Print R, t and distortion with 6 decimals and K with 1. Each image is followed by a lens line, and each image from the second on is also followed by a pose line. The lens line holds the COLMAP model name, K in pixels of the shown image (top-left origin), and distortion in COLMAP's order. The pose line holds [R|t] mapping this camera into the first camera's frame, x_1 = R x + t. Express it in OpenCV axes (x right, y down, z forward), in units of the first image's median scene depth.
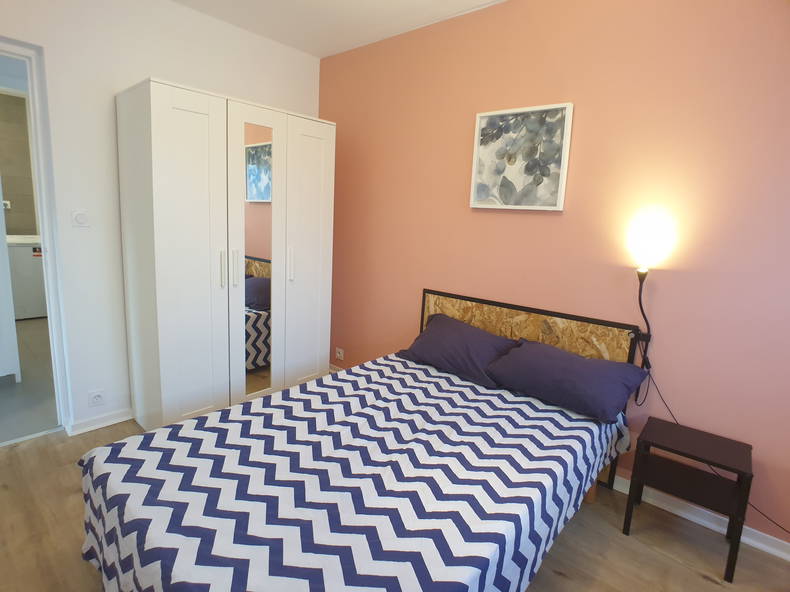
lens RADIAL K [[428.7, 0, 393.3], [0, 428.7, 296.3], [0, 0, 1]] dist [-0.007525, -0.001704]
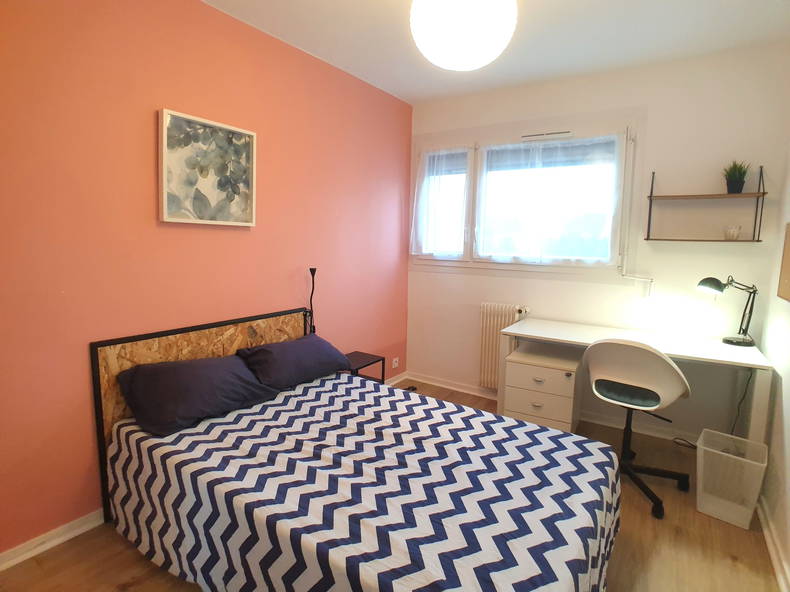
lens RADIAL K [[428.7, 0, 392.5], [0, 428.7, 295.0], [0, 0, 1]] dist [-0.007525, -0.001704]
pose [[-0.109735, -0.183348, 0.976904, -0.744638], [0.150624, 0.968422, 0.198676, -0.183963], [-0.982482, 0.168947, -0.078653, 0.720116]]
